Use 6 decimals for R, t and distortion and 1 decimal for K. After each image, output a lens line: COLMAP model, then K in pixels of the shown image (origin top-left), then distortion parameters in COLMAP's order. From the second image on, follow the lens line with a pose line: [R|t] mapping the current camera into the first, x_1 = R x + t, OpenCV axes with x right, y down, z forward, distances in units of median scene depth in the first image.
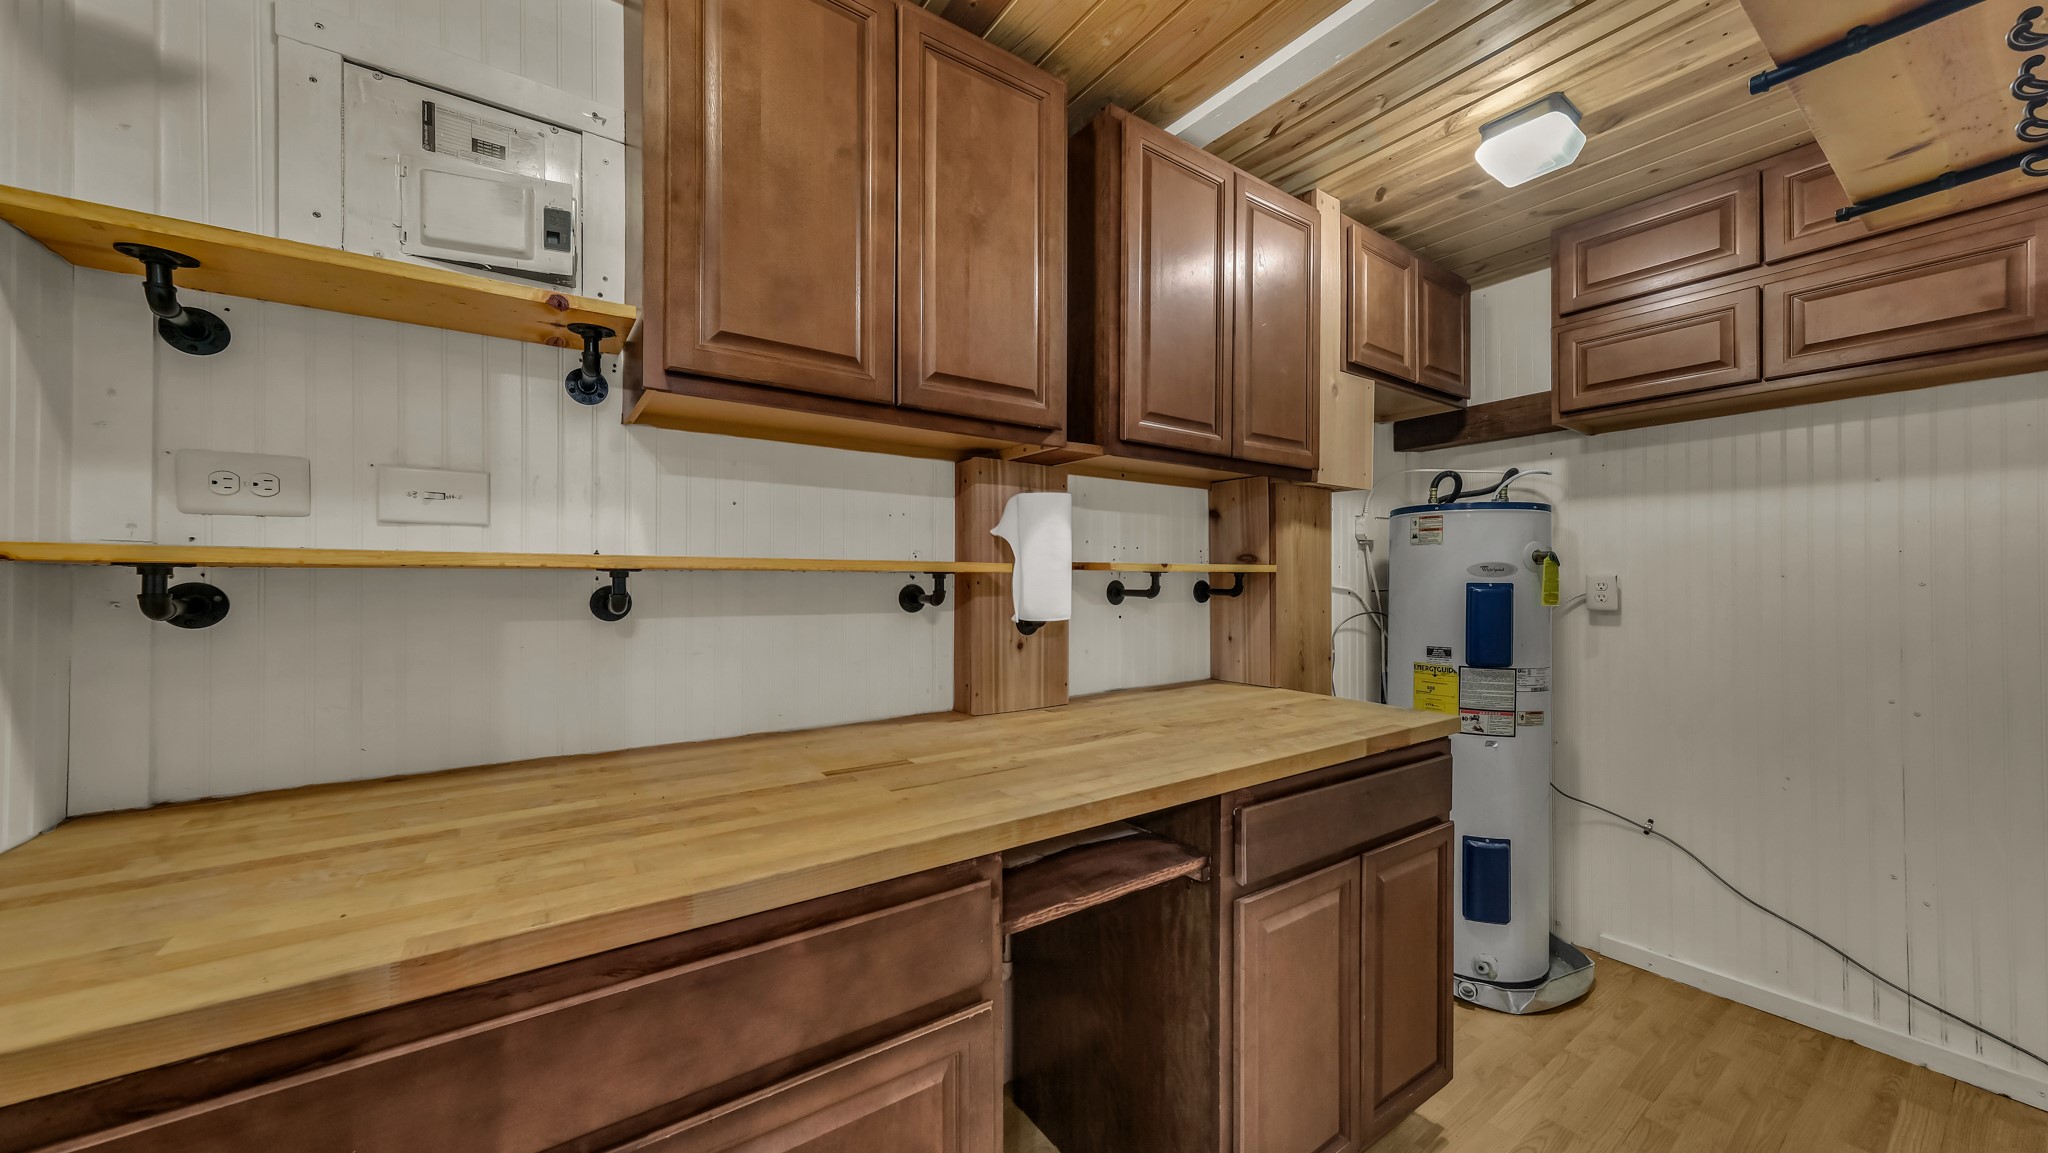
lens RADIAL K [[708.6, 0, 1024.0], [0, 708.6, 576.5], [0, 0, 1]] dist [0.000830, 0.000001]
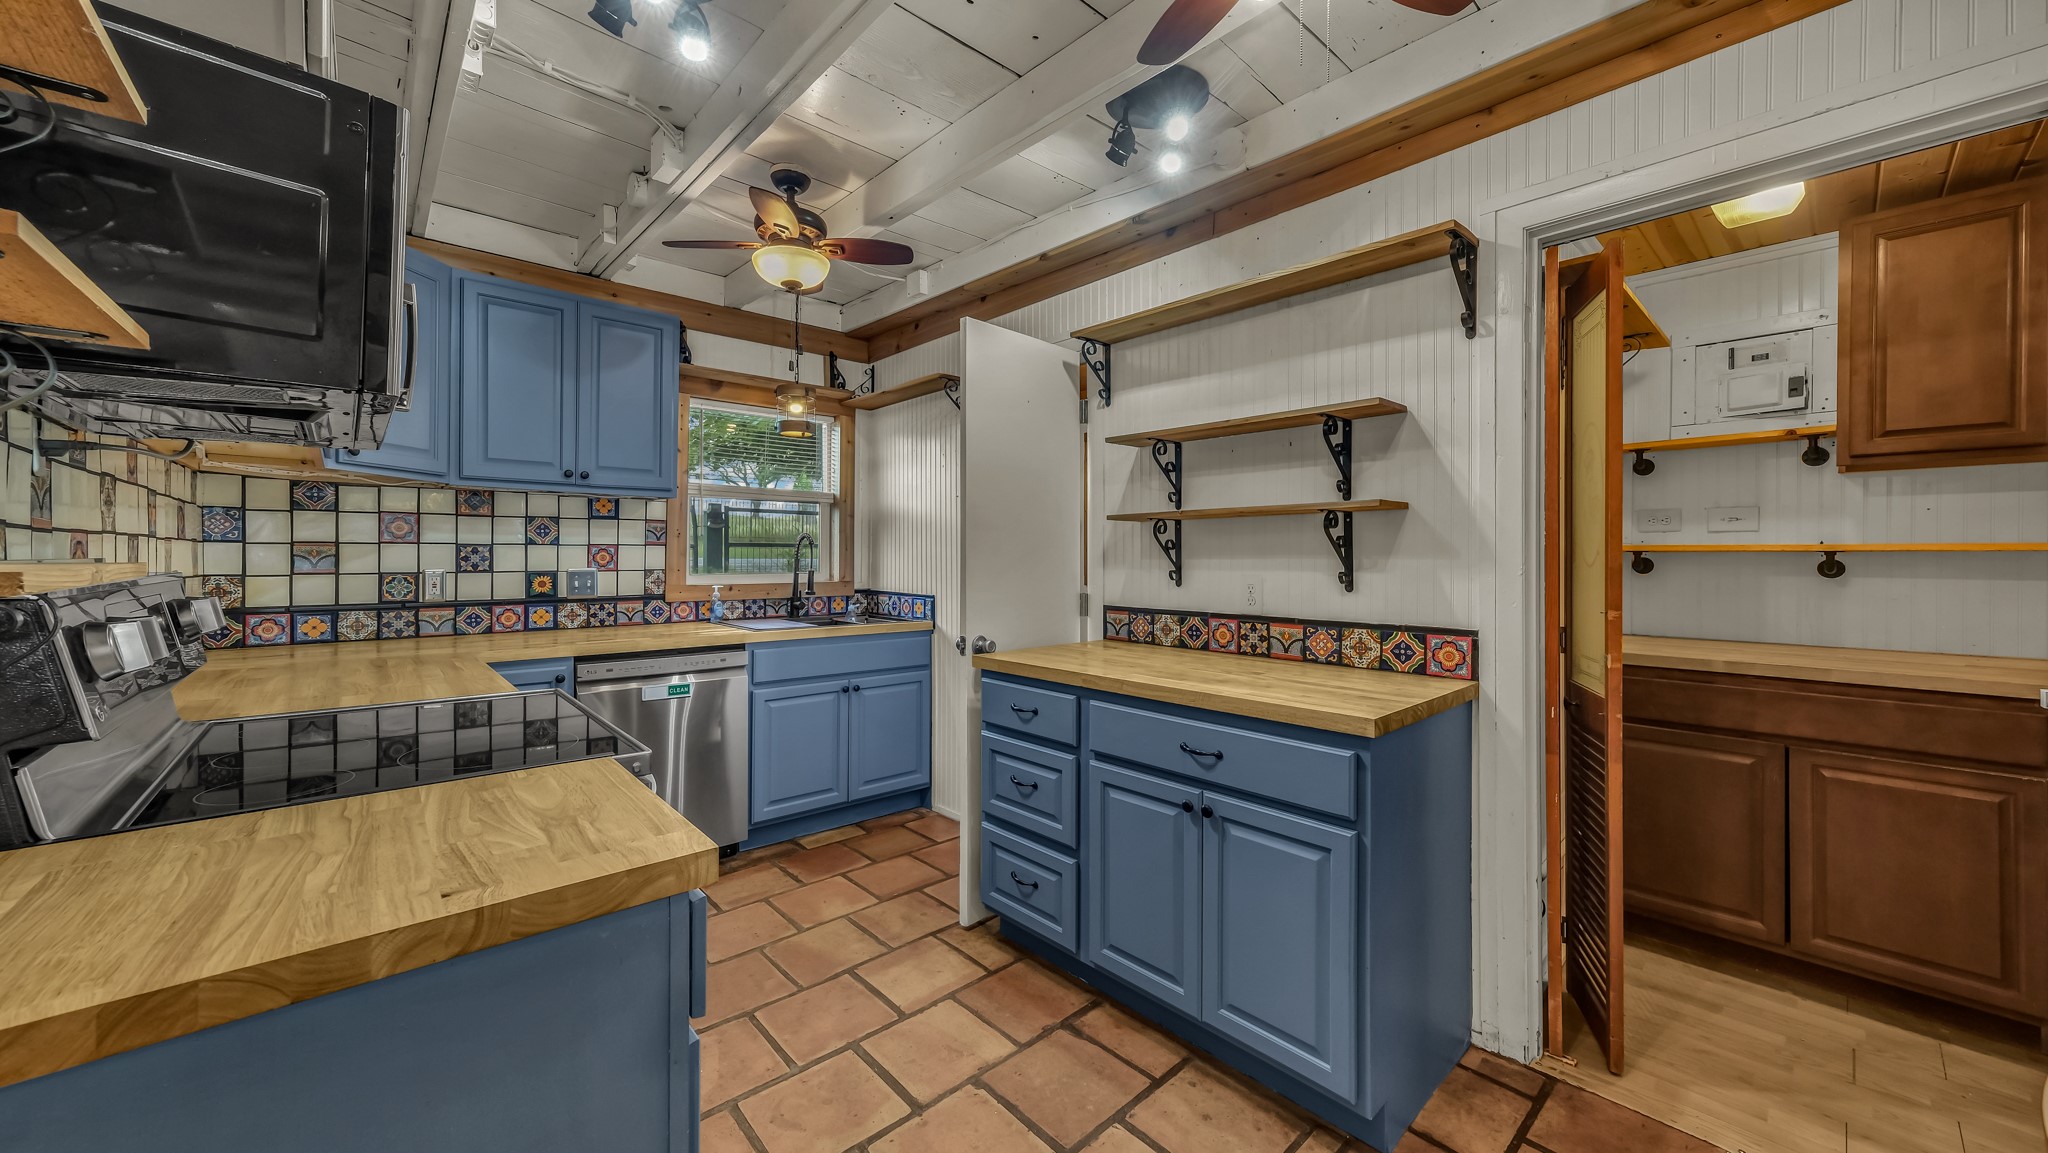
lens RADIAL K [[752.5, 0, 1026.4], [0, 752.5, 562.9], [0, 0, 1]] dist [0.000092, 0.000060]
pose [[0.129435, 0.008422, -0.991552, 1.243635], [-0.000198, 0.999964, 0.008467, 0.005083], [0.991588, -0.000899, 0.129432, -1.526995]]
